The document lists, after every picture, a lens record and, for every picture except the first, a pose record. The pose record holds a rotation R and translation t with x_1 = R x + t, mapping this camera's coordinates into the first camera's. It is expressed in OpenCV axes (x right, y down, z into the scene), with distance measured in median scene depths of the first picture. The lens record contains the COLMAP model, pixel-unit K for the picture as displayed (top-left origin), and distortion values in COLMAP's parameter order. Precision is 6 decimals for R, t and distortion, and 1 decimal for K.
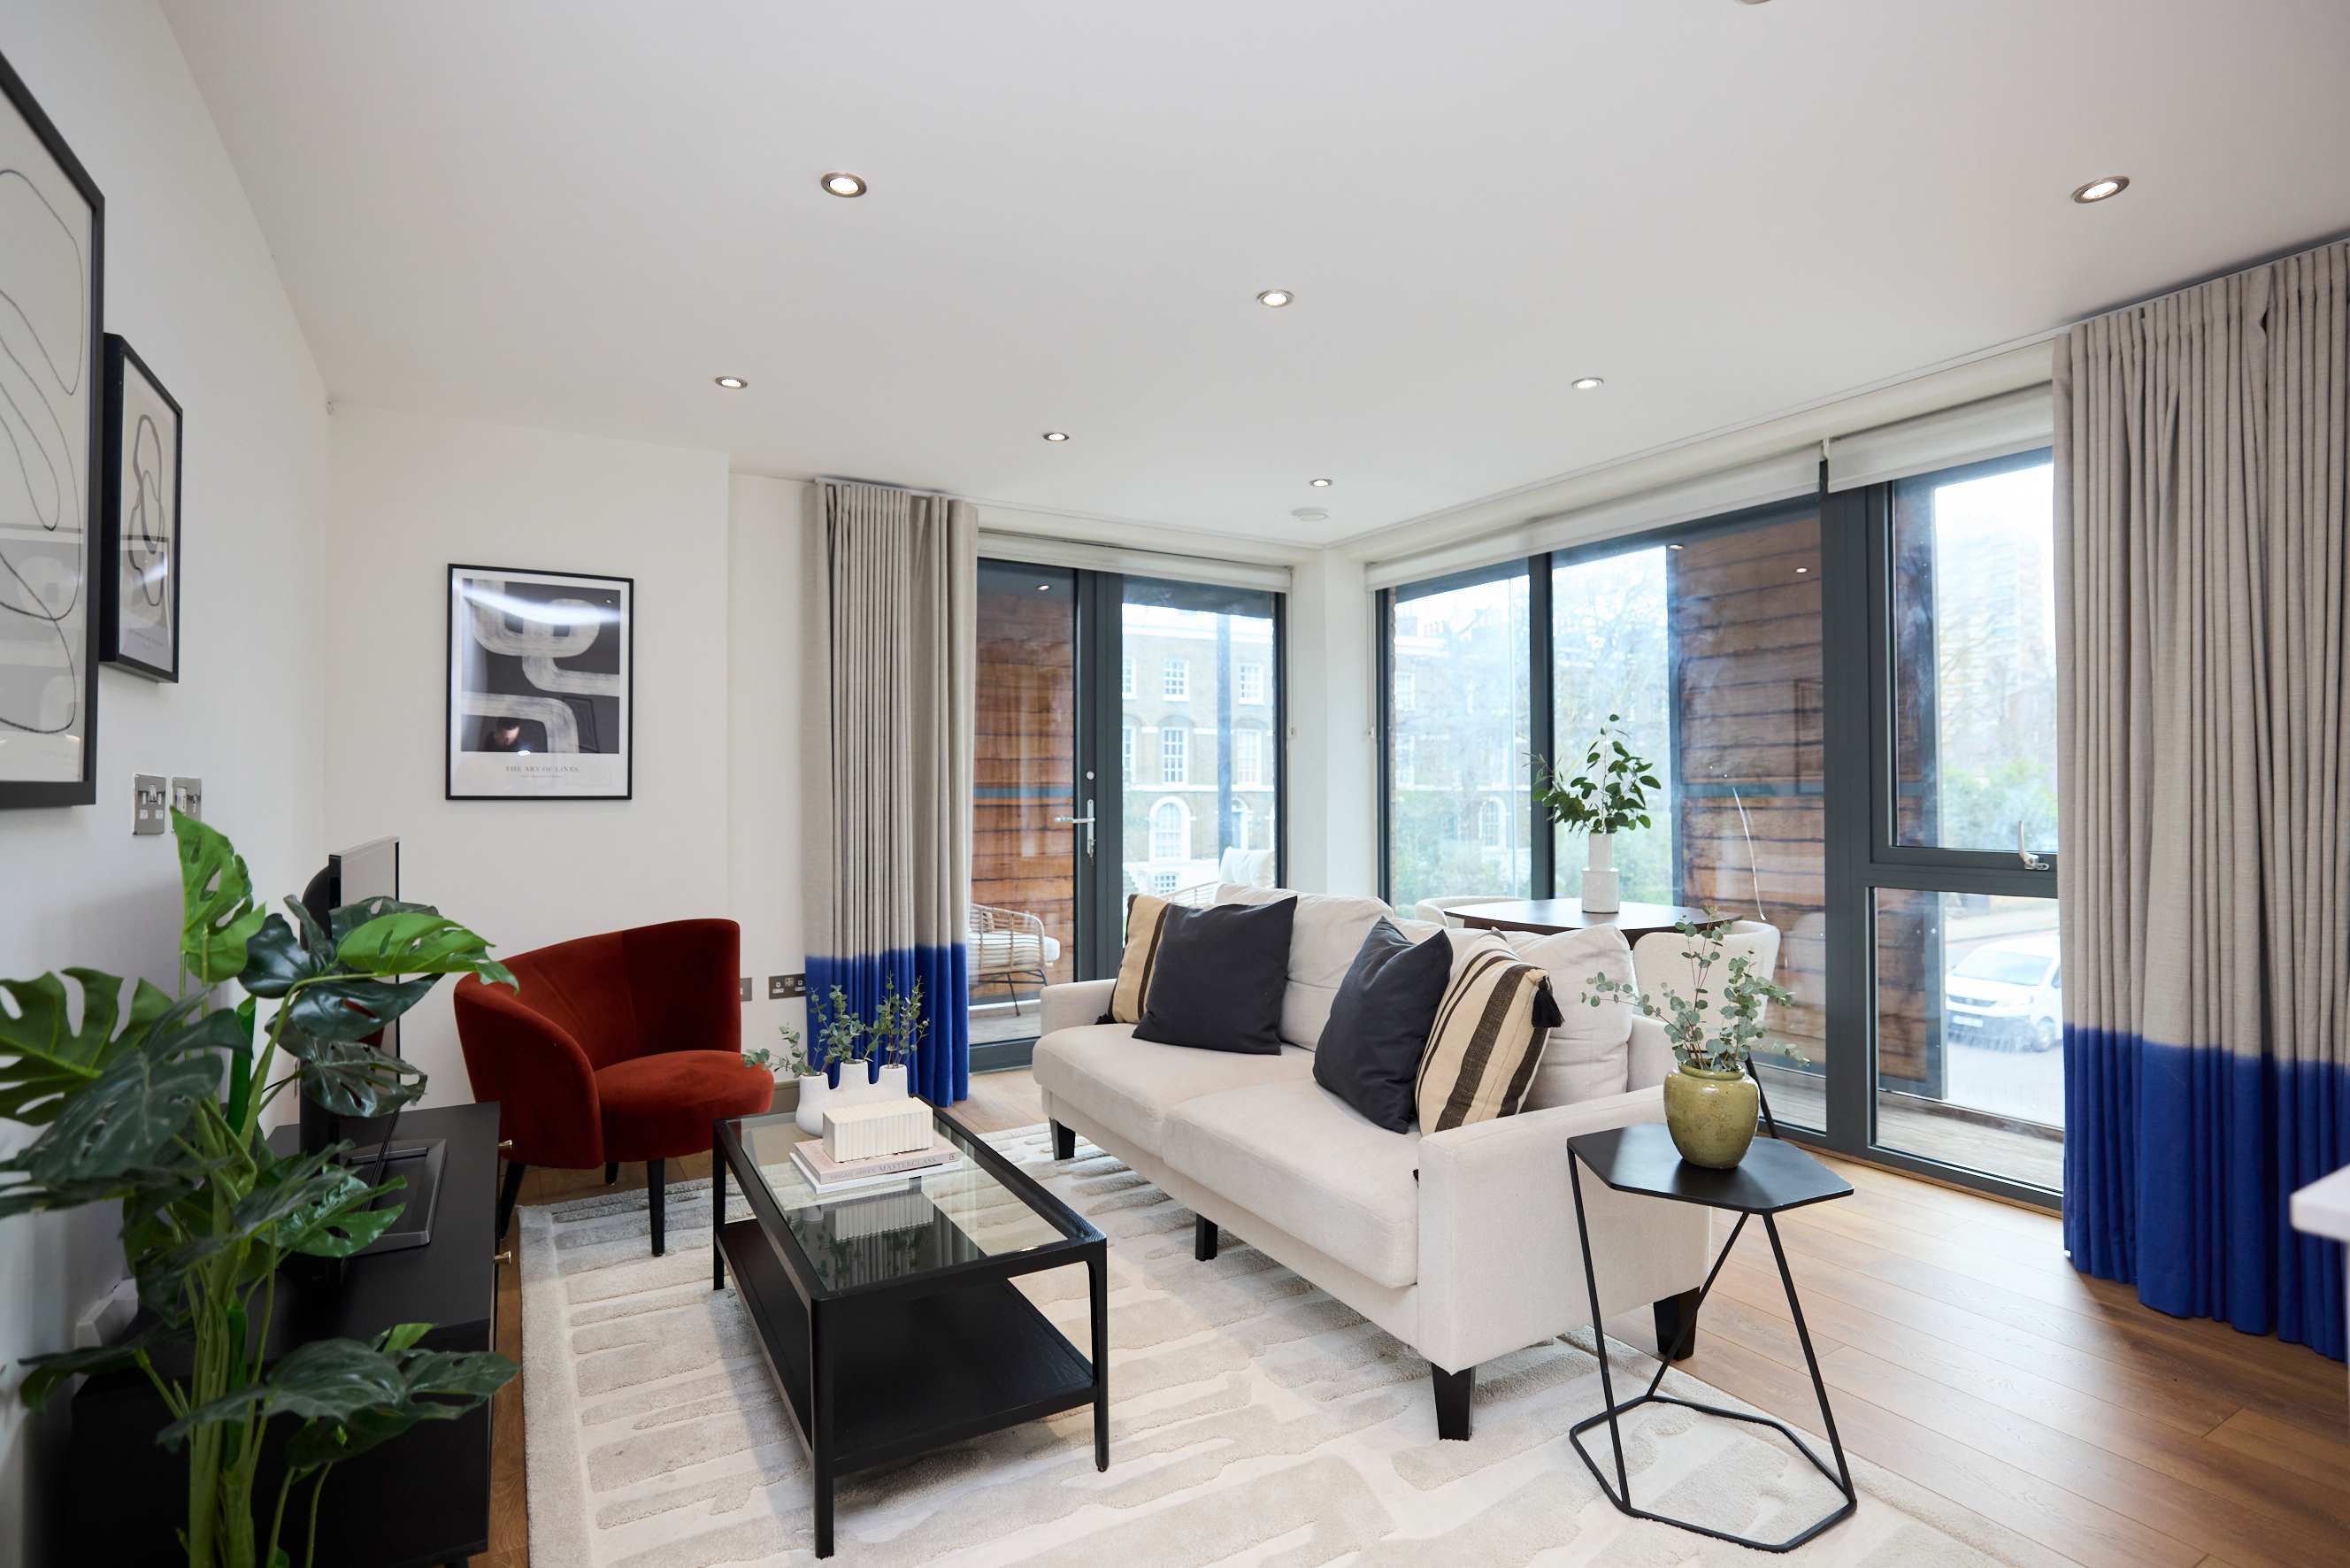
lens RADIAL K [[1134.2, 0, 1175.0], [0, 1134.2, 784.0], [0, 0, 1]] dist [-0.000854, -0.000323]
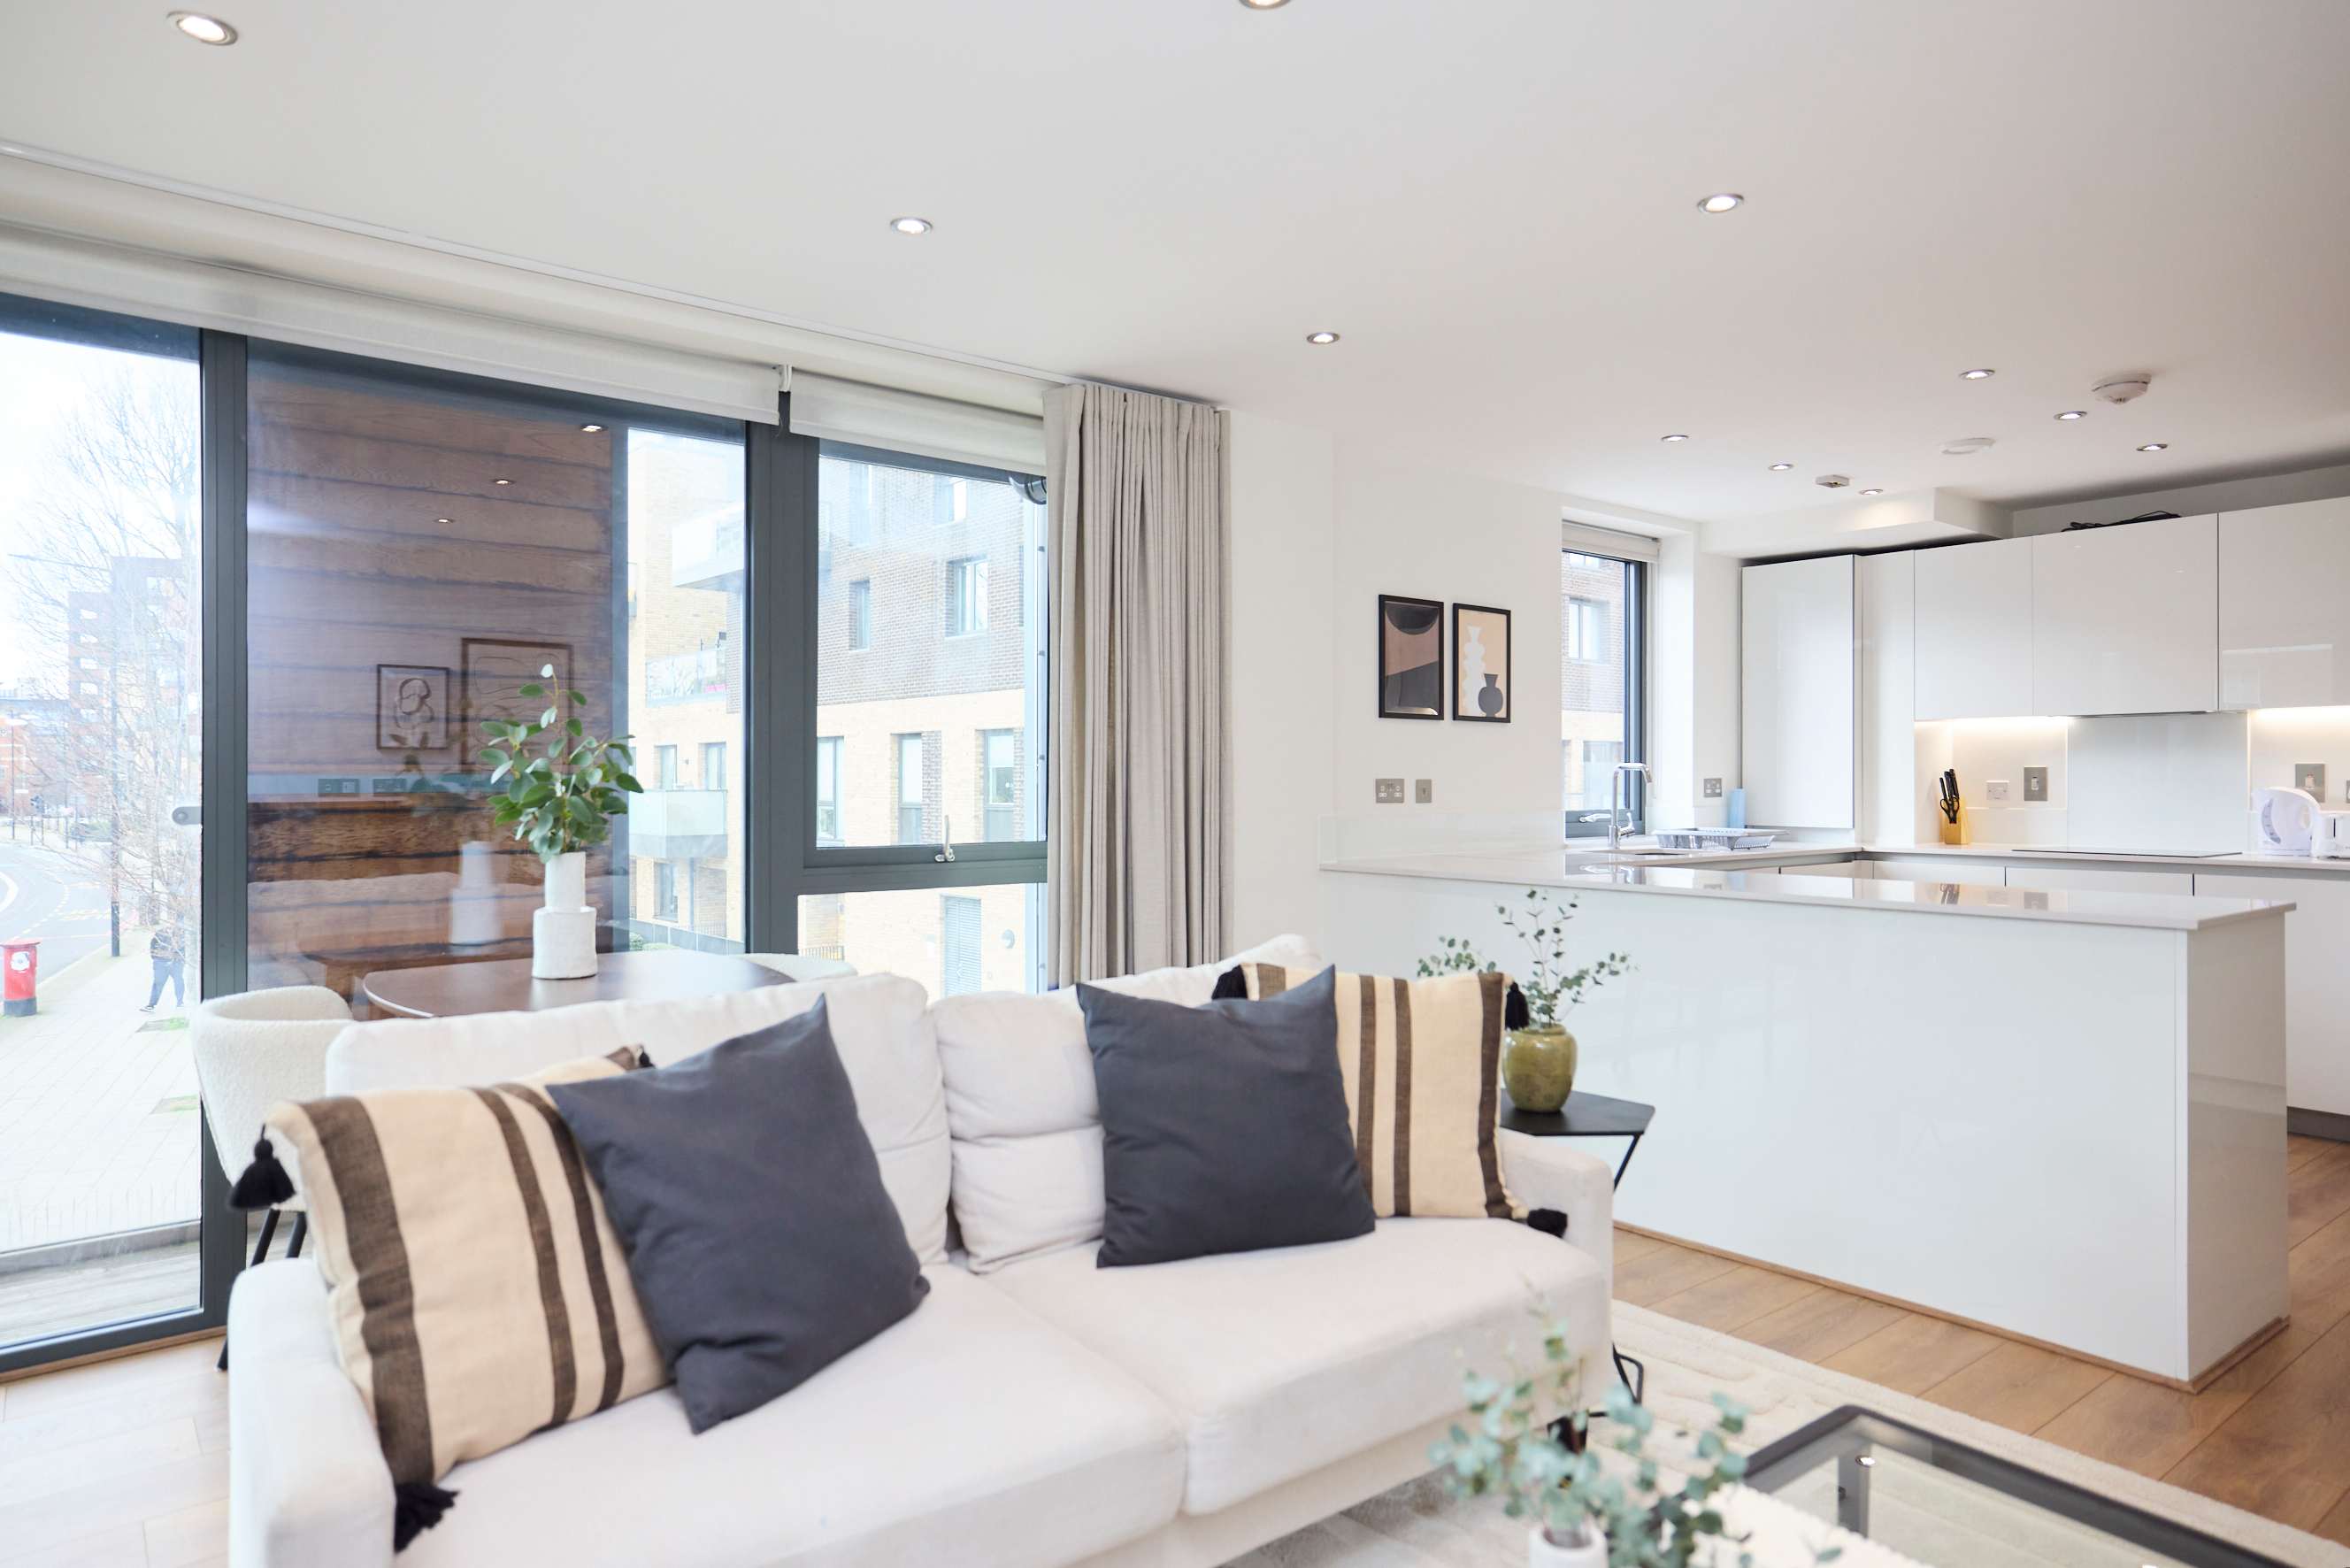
lens RADIAL K [[1419.0, 0, 1175.0], [0, 1419.0, 784.0], [0, 0, 1]] dist [-0.002223, -0.000043]
pose [[-0.141257, -0.007042, 0.989948, -0.616736], [-0.012789, 0.999904, 0.005288, -0.006400], [-0.989890, -0.011914, -0.141333, 1.053788]]
